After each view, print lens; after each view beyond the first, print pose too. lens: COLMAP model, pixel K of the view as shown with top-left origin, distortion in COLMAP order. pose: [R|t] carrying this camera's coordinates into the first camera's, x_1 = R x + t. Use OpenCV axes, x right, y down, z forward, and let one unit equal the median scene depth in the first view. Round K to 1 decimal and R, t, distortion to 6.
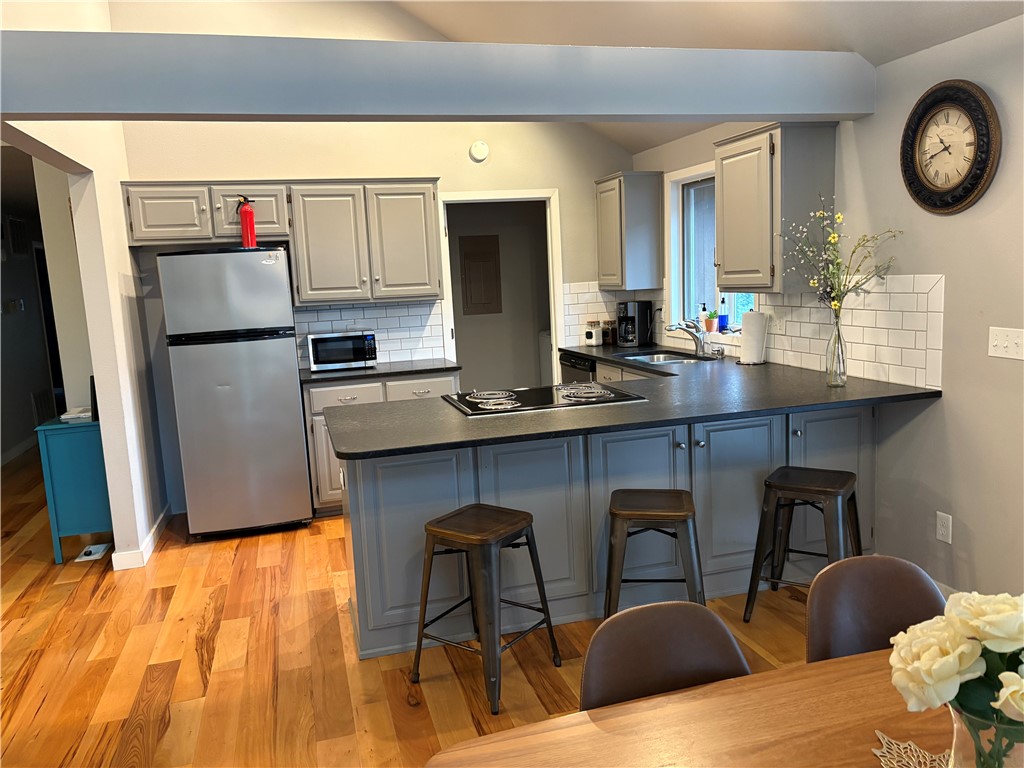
lens RADIAL K [[778.8, 0, 511.2], [0, 778.8, 386.9], [0, 0, 1]] dist [0.041690, -0.029671]
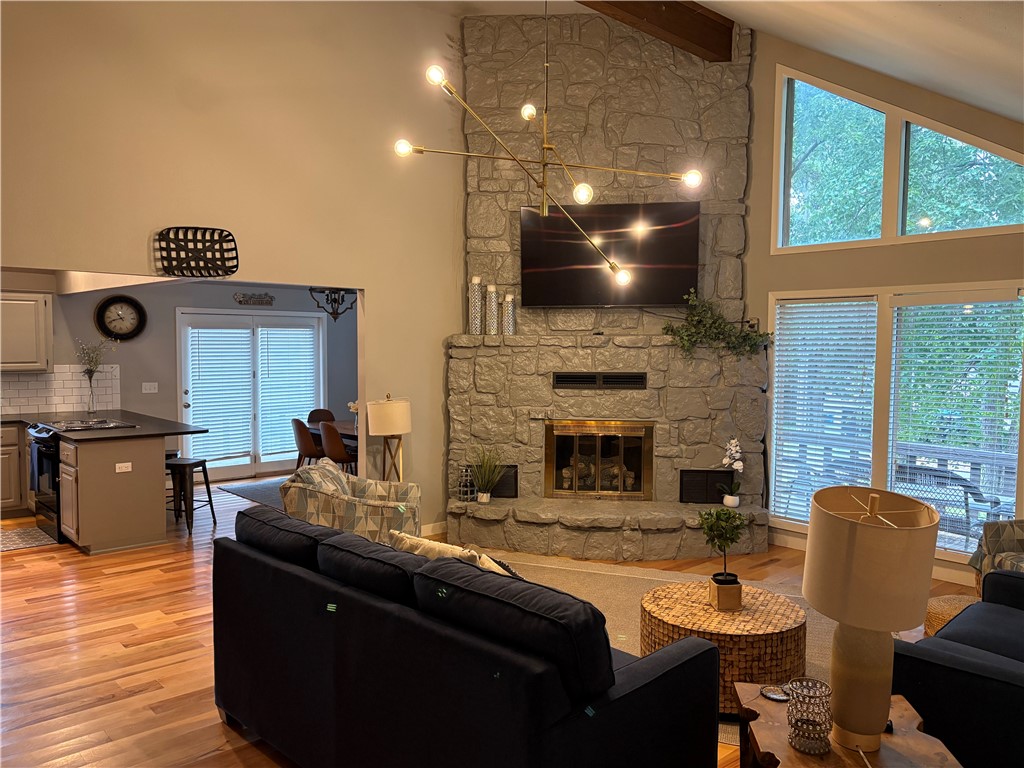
lens RADIAL K [[778.8, 0, 511.8], [0, 778.8, 393.3], [0, 0, 1]] dist [0.041690, -0.029671]
pose [[-0.441258, -0.018310, 0.897194, -2.368356], [0.138890, 0.986351, 0.088438, -0.098400], [-0.886567, 0.163635, -0.432692, 0.991126]]
